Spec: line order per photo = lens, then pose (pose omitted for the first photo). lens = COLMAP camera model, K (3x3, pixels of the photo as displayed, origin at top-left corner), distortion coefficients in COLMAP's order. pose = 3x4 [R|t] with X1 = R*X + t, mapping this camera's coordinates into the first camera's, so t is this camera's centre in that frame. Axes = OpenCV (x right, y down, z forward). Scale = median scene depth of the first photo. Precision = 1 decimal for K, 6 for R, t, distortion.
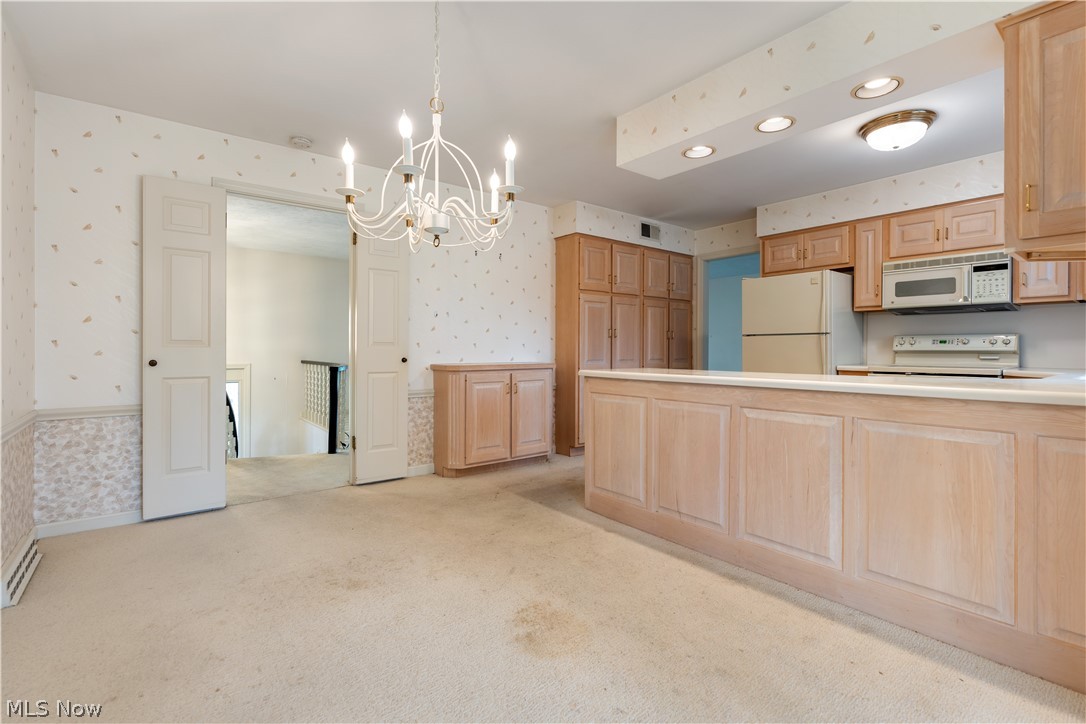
lens RADIAL K [[492.9, 0, 547.5], [0, 492.9, 349.8], [0, 0, 1]] dist [-0.010069, 0.003743]
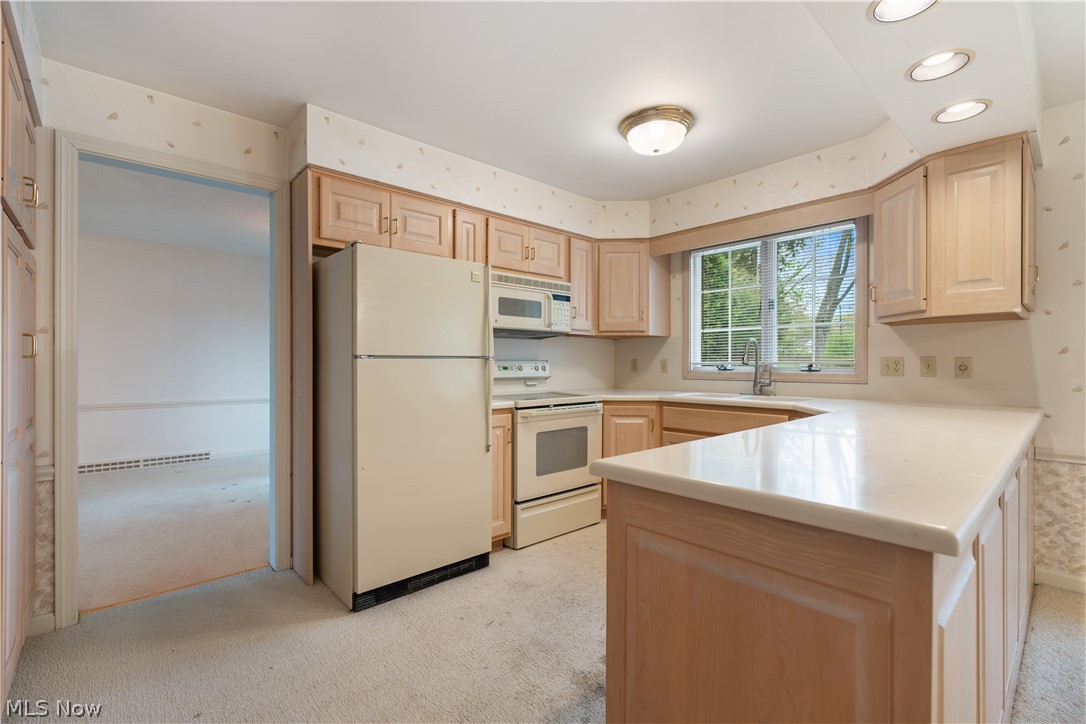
lens RADIAL K [[492.9, 0, 542.5], [0, 492.9, 364.8], [0, 0, 1]] dist [-0.010069, 0.003743]
pose [[-0.070517, -0.006530, 0.997489, -0.119043], [-0.000186, 0.999979, 0.006533, -0.026494], [-0.997511, 0.000275, -0.070517, 0.929497]]
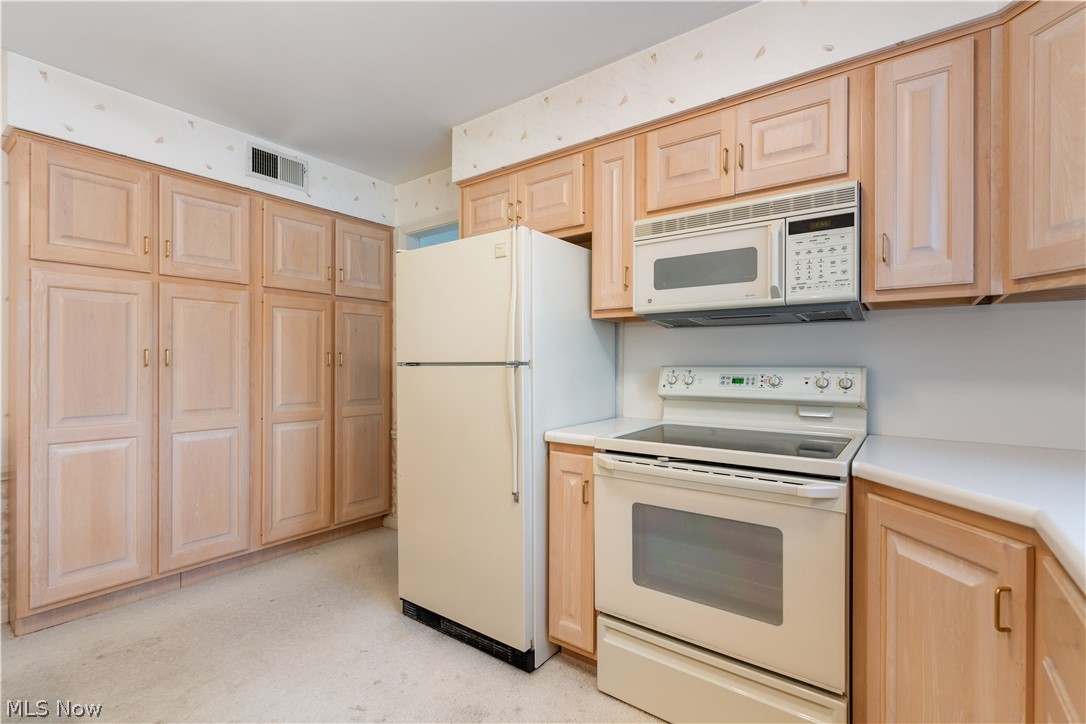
lens RADIAL K [[492.9, 0, 541.9], [0, 492.9, 366.3], [0, 0, 1]] dist [-0.010069, 0.003743]
pose [[0.966996, -0.003069, 0.254773, 0.447589], [0.002065, 0.999989, 0.004210, -0.031401], [-0.254784, -0.003545, 0.966992, 0.520467]]
